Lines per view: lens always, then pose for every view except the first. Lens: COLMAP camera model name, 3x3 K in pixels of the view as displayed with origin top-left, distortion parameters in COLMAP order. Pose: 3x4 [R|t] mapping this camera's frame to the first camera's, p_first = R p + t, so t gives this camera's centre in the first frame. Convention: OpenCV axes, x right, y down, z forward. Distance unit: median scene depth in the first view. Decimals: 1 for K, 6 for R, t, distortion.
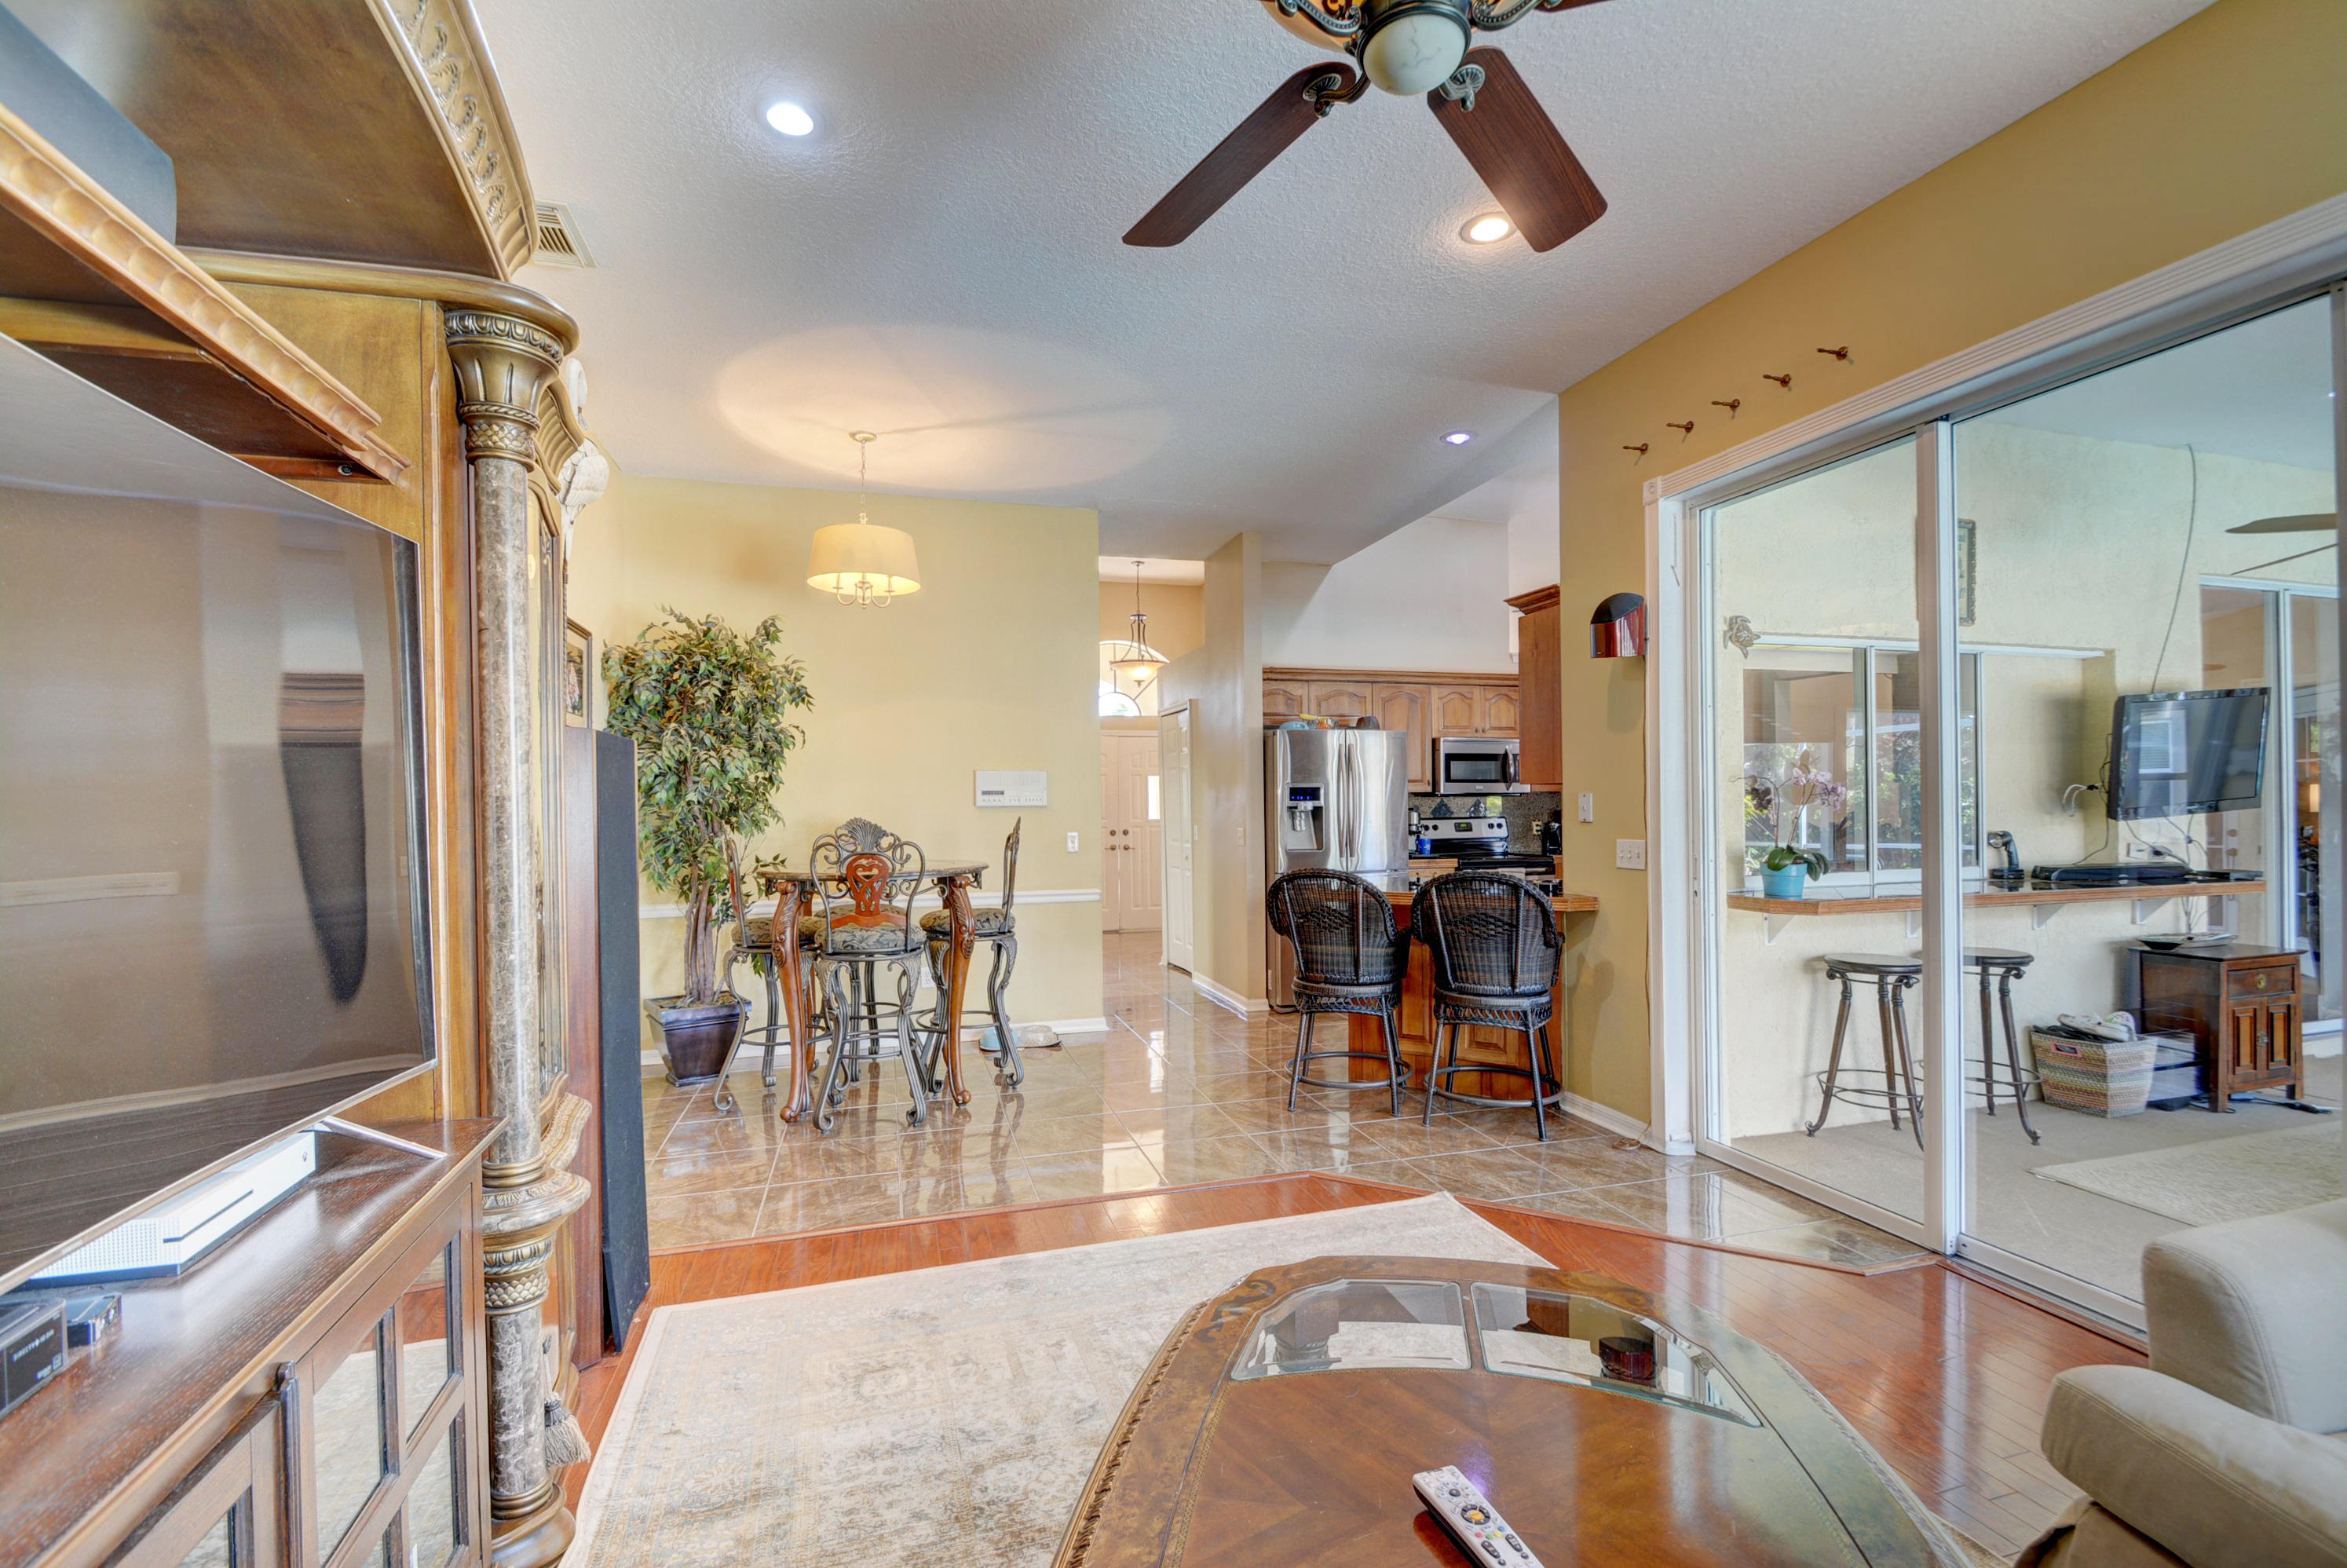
lens RADIAL K [[1027.4, 0, 1176.6], [0, 1027.4, 803.4], [0, 0, 1]] dist [-0.017785, -0.000223]
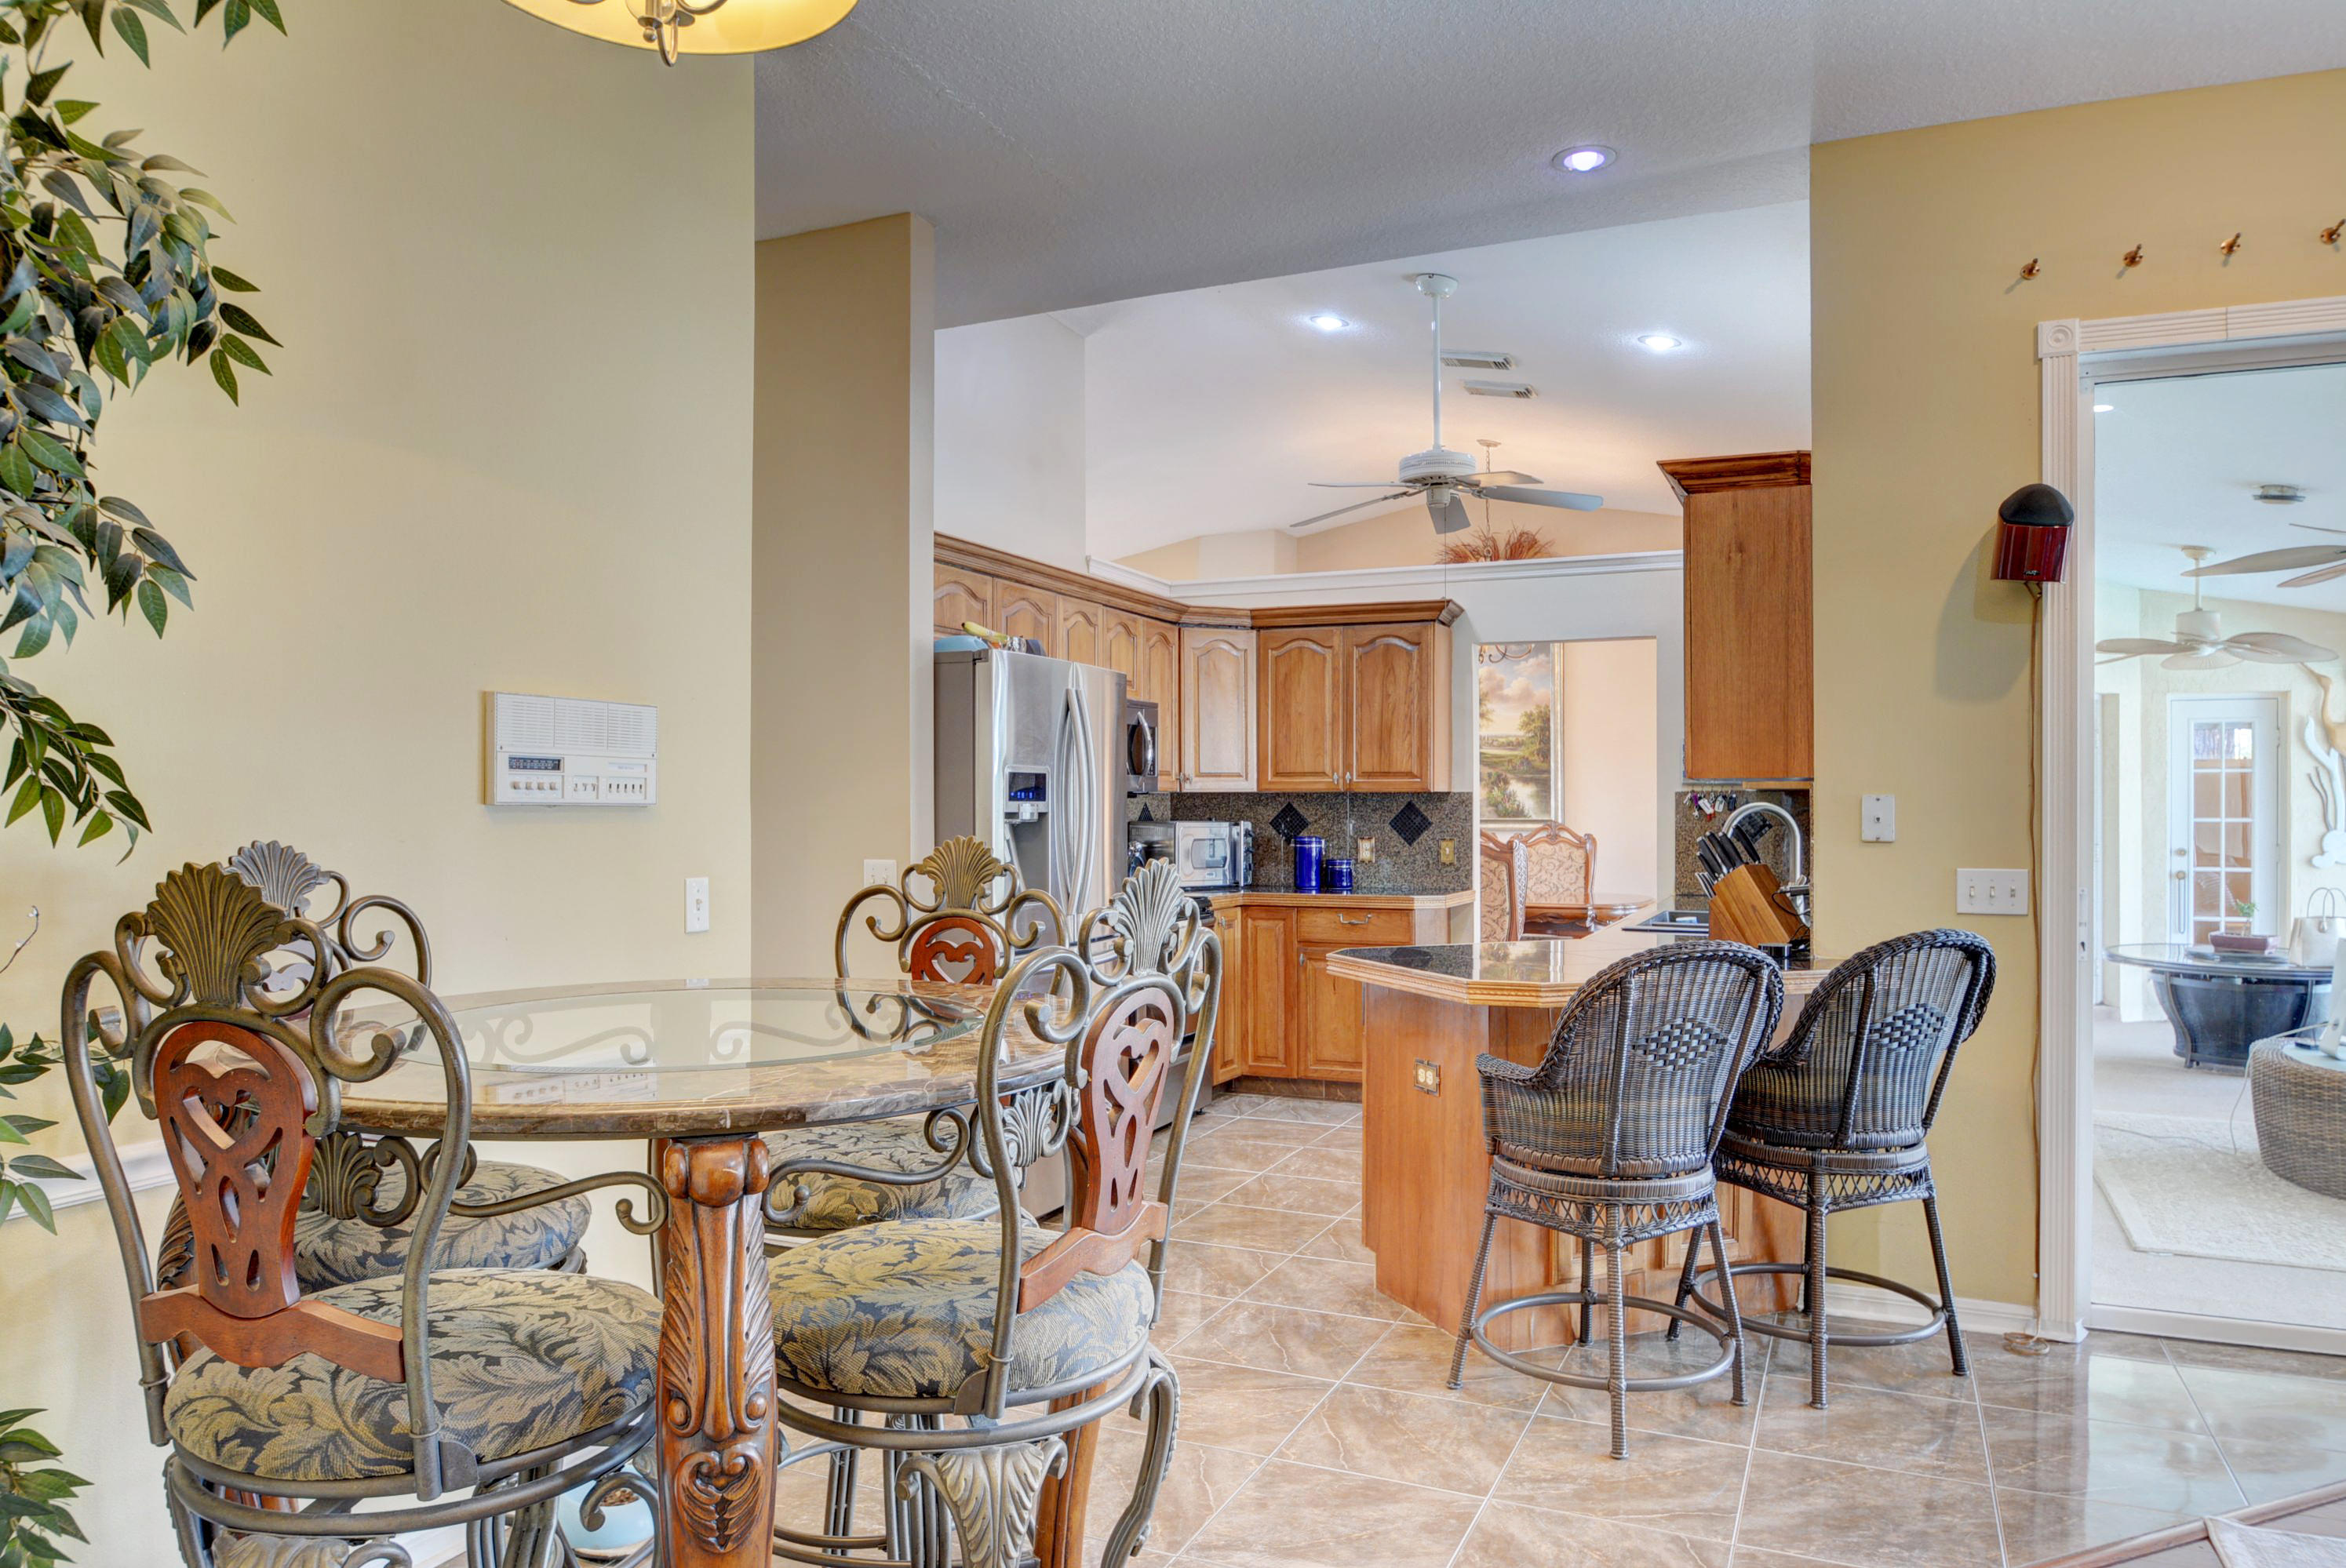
lens RADIAL K [[1529.5, 0, 1231.4], [0, 1529.5, 803.0], [0, 0, 1]] dist [-0.027175, -0.000183]
pose [[0.646426, 0.011088, 0.762896, -0.316023], [-0.007131, 0.999939, -0.008491, 0.003173], [-0.762943, 0.000048, 0.646465, 0.398427]]
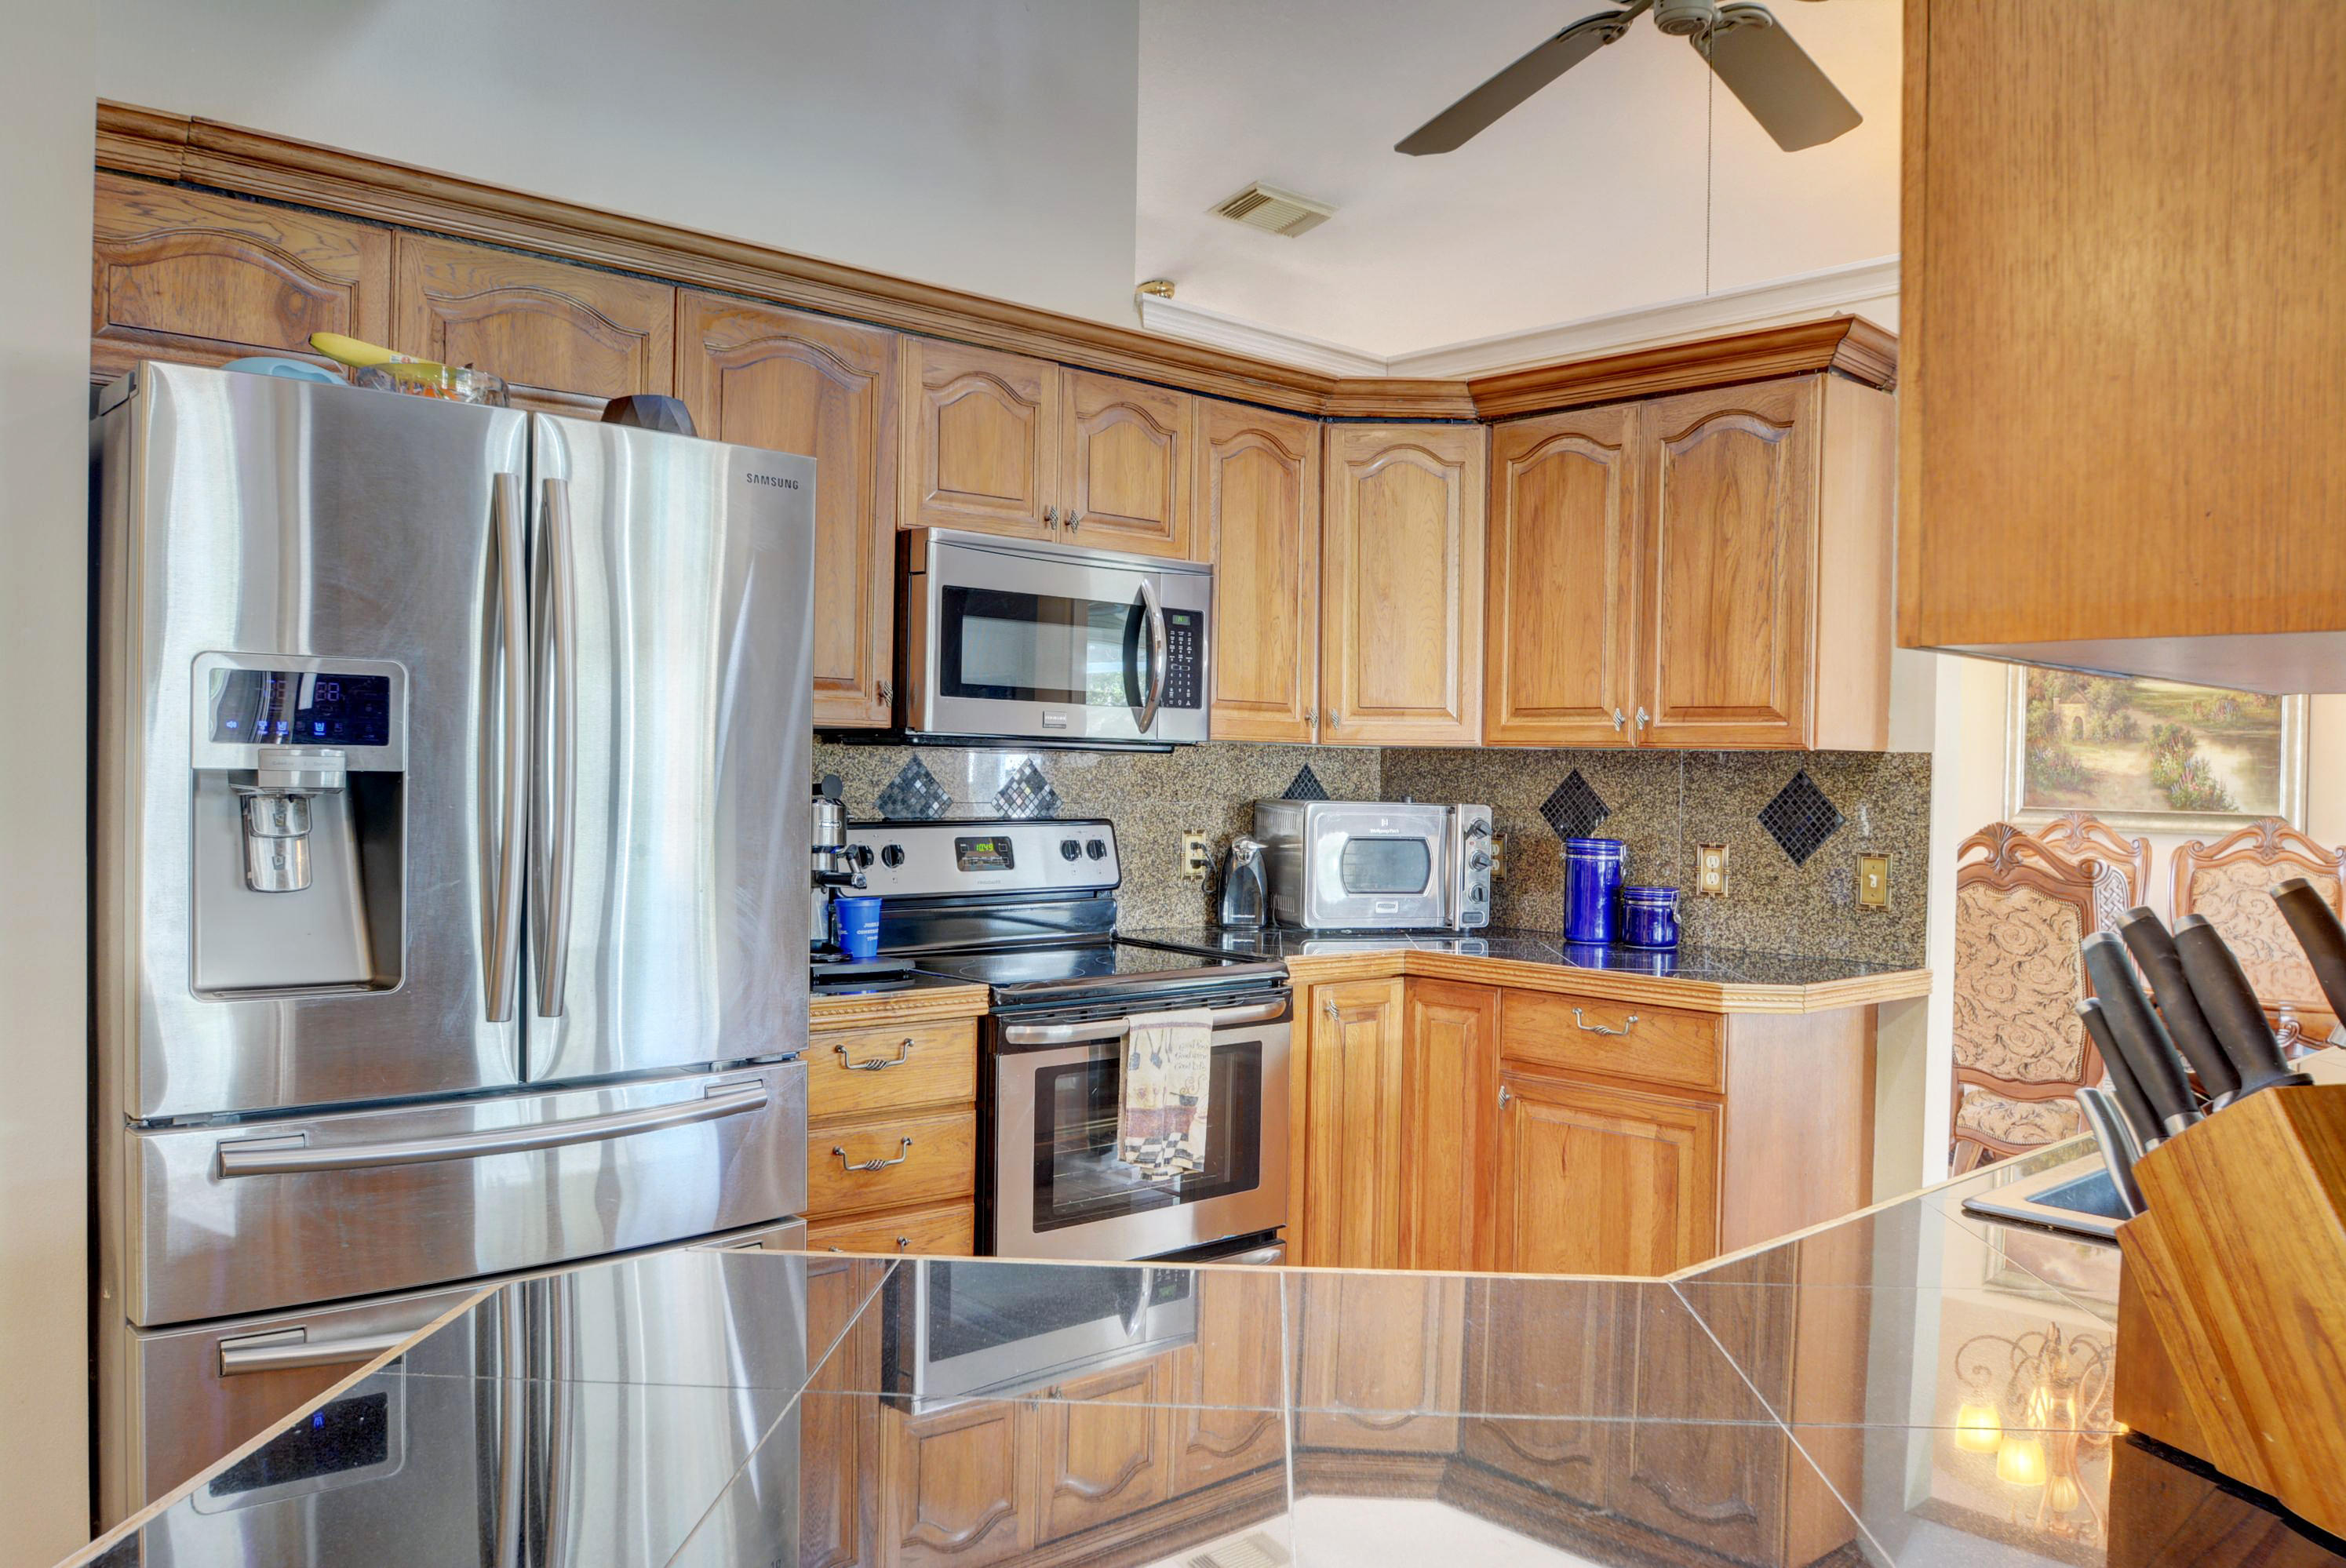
lens RADIAL K [[1821.5, 0, 1164.9], [0, 1821.5, 806.9], [0, 0, 1]] dist [-0.050309, -0.001566]
pose [[0.904582, 0.017053, 0.425959, 0.109948], [-0.027663, 0.999442, 0.018733, -0.001353], [-0.425402, -0.028729, 0.904548, 0.535675]]
